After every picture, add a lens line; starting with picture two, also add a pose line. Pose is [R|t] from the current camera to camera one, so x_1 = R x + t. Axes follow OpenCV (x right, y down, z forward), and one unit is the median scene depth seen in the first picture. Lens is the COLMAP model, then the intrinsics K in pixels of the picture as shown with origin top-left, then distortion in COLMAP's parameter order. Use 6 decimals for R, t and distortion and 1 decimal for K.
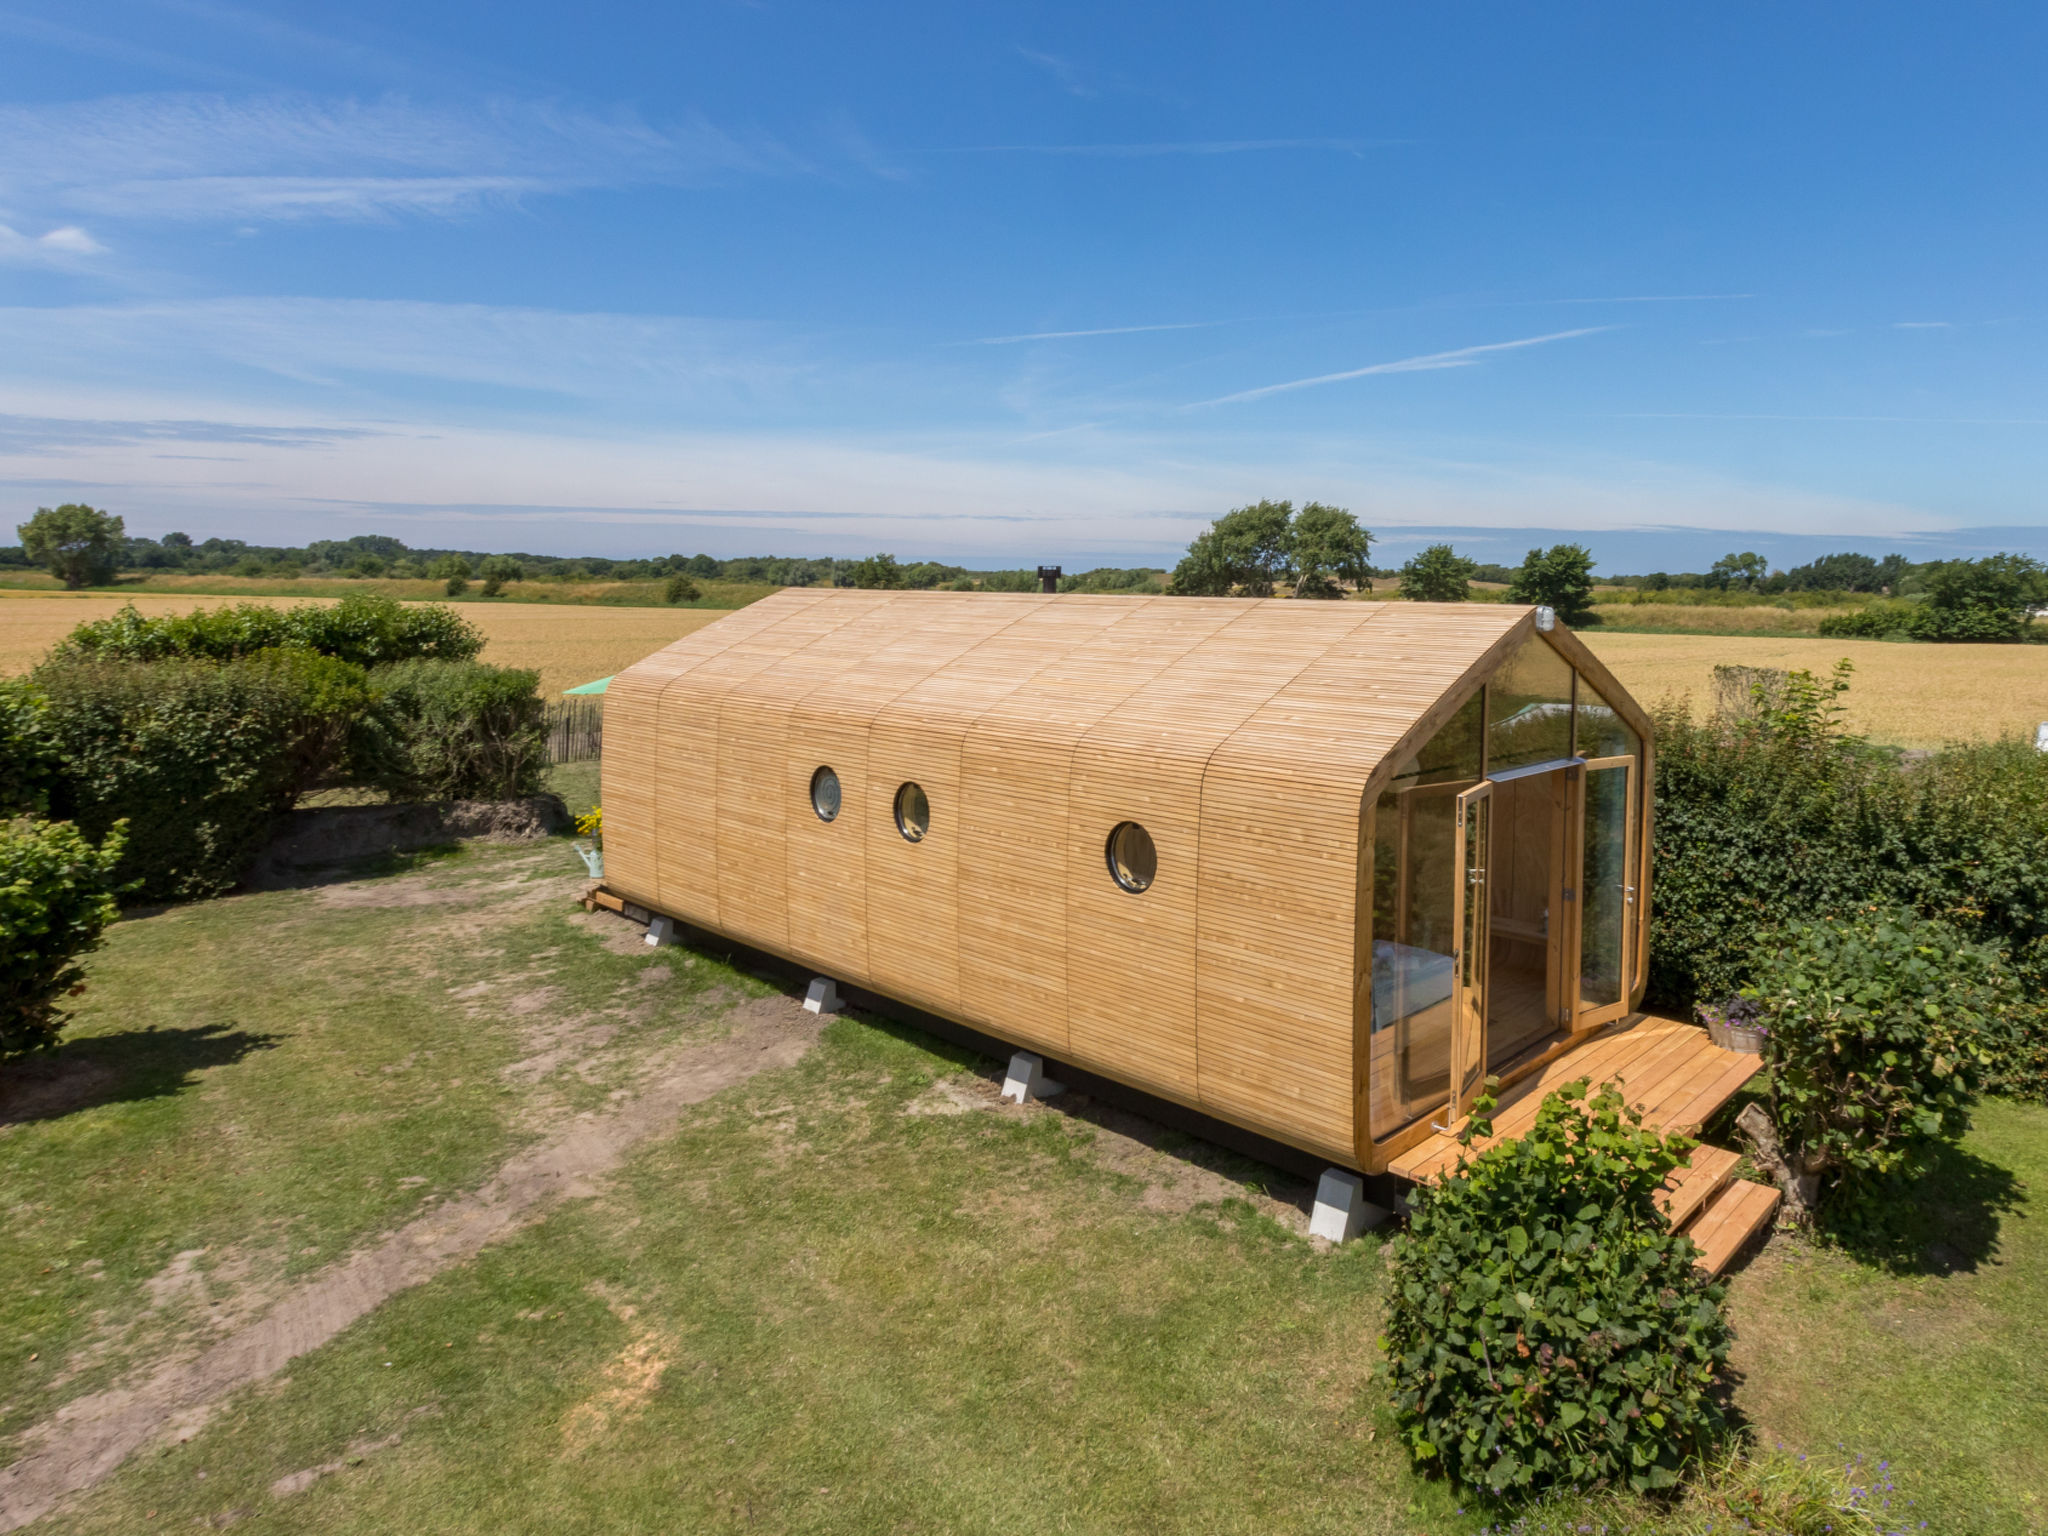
lens RADIAL K [[1274.0, 0, 1231.6], [0, 1274.0, 627.8], [0, 0, 1]] dist [0.007229, 0.000052]
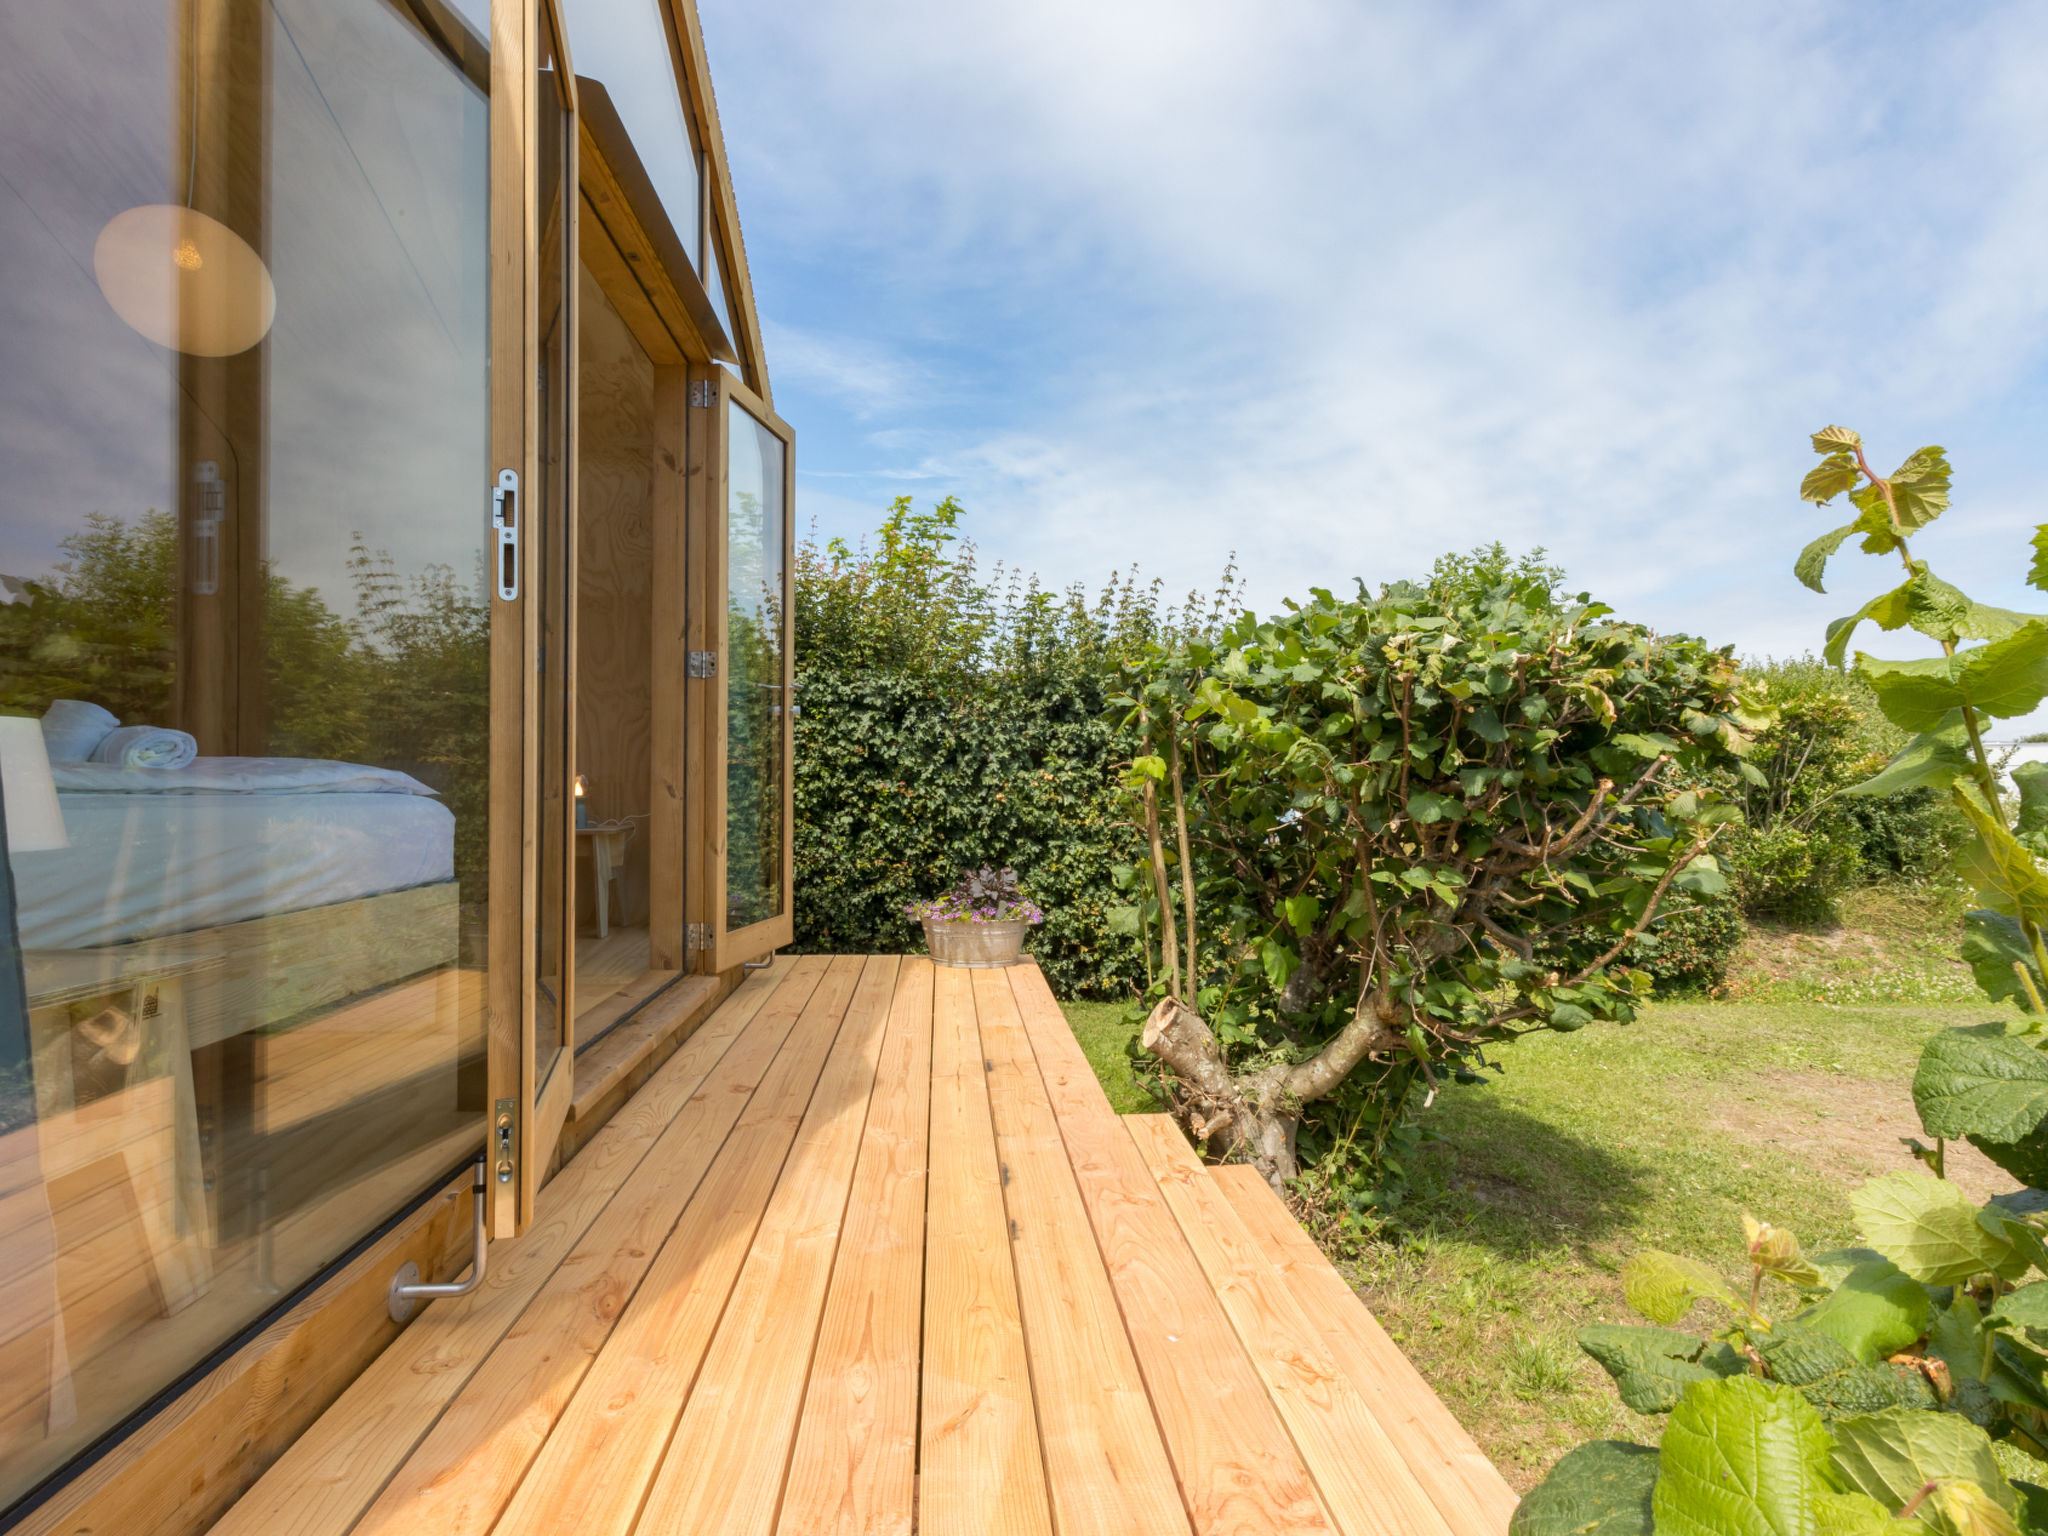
lens RADIAL K [[1043.0, 0, 1019.9], [0, 1043.0, 756.3], [0, 0, 1]] dist [-0.000207, 0.007334]
pose [[0.721542, 0.003098, 0.692364, 0.077269], [0.030024, 0.998909, -0.035759, 0.215241], [-0.691719, 0.046589, 0.720662, 0.551823]]
